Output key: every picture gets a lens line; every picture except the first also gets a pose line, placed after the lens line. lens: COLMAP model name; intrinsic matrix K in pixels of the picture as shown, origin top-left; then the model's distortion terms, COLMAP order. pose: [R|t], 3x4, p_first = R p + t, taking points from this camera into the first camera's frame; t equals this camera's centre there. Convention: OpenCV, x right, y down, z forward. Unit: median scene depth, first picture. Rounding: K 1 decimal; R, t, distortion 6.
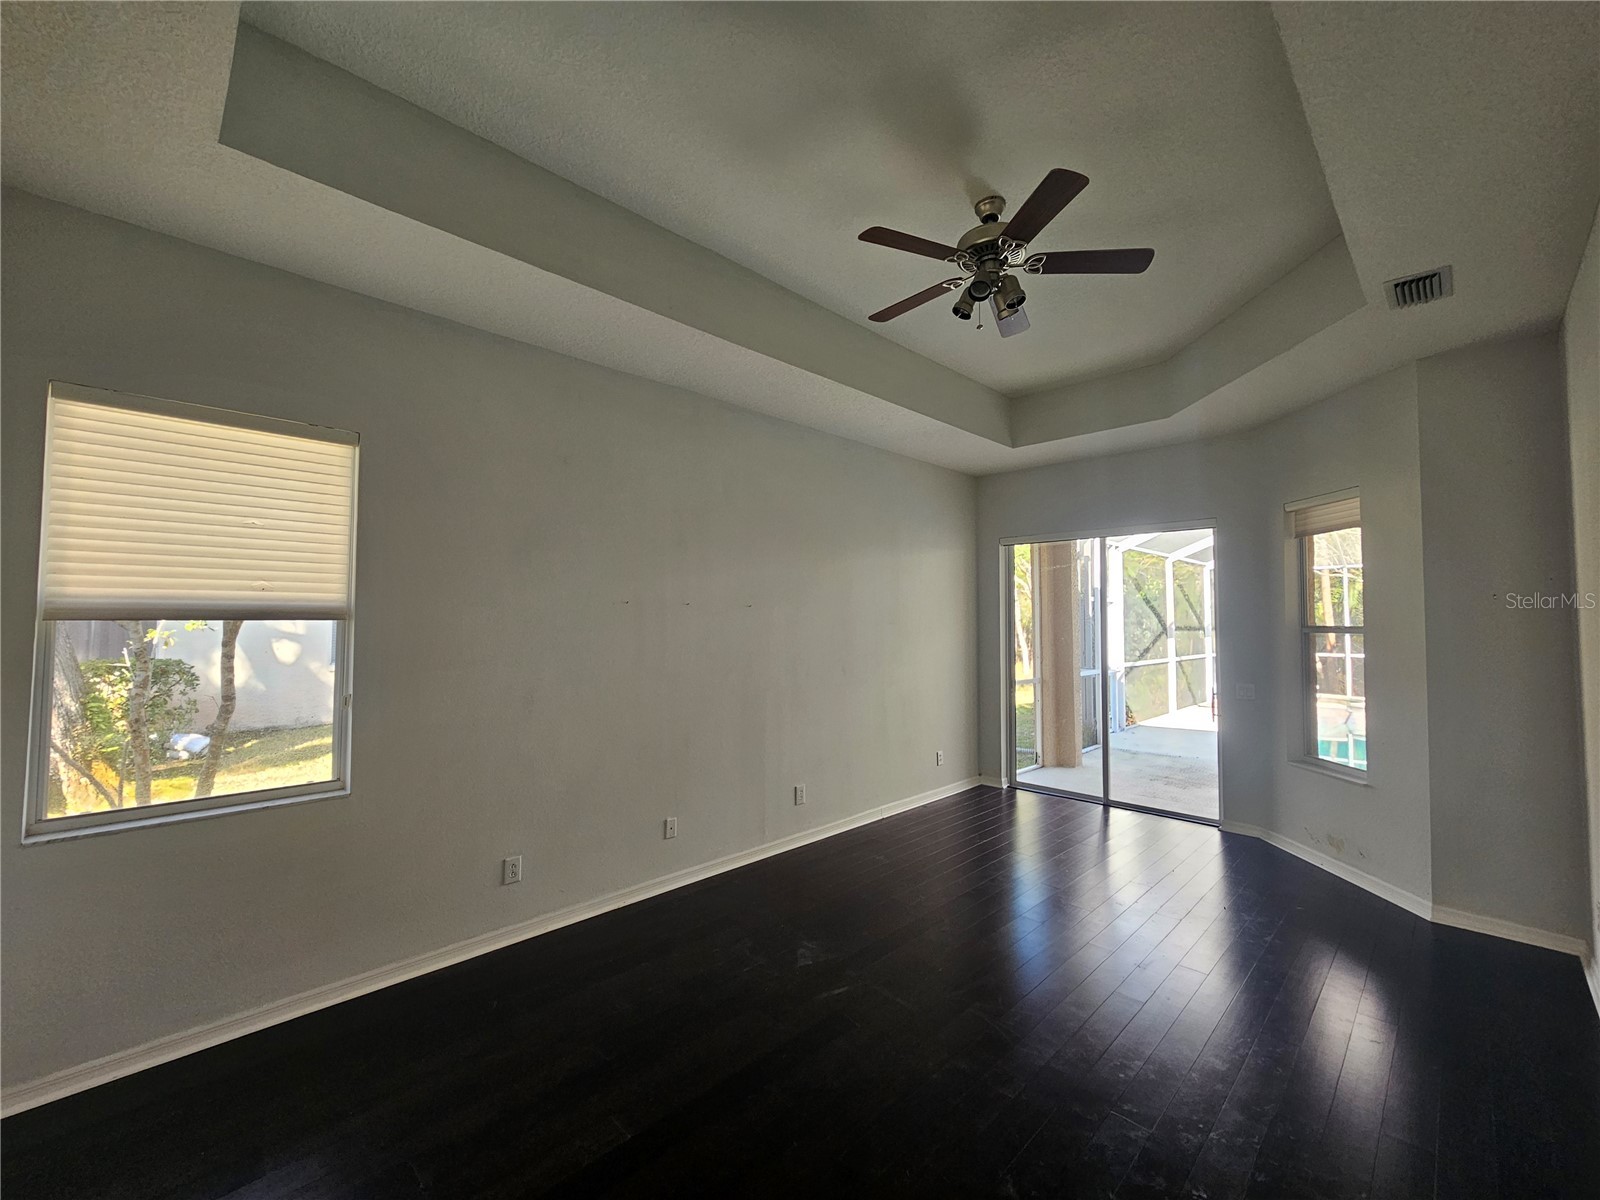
lens RADIAL K [[674.4, 0, 798.1], [0, 674.4, 600.9], [0, 0, 1]] dist [-0.002254, 0.001605]
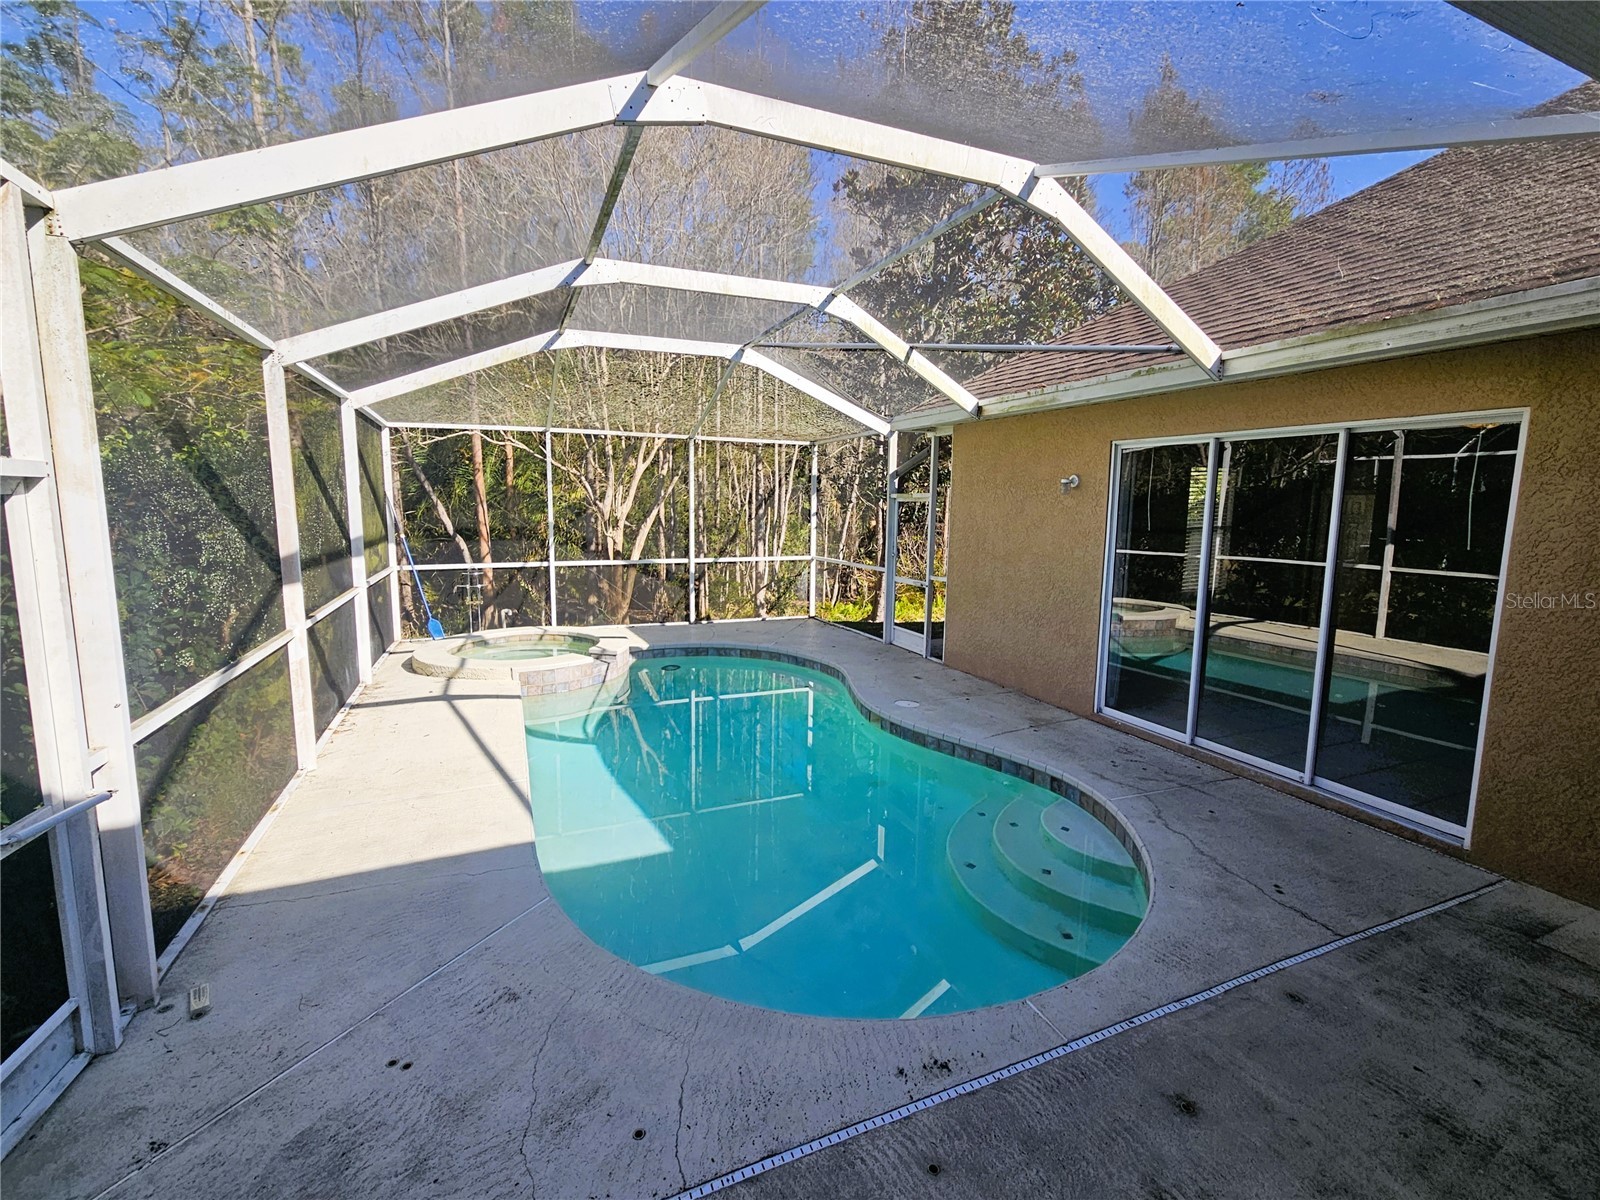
lens RADIAL K [[674.4, 0, 796.1], [0, 674.4, 593.6], [0, 0, 1]] dist [-0.002254, 0.001605]
pose [[0.389679, -0.127038, 0.912147, 0.312127], [-0.044574, 0.986678, 0.156461, -0.010048], [-0.919871, -0.101628, 0.378825, 0.586308]]
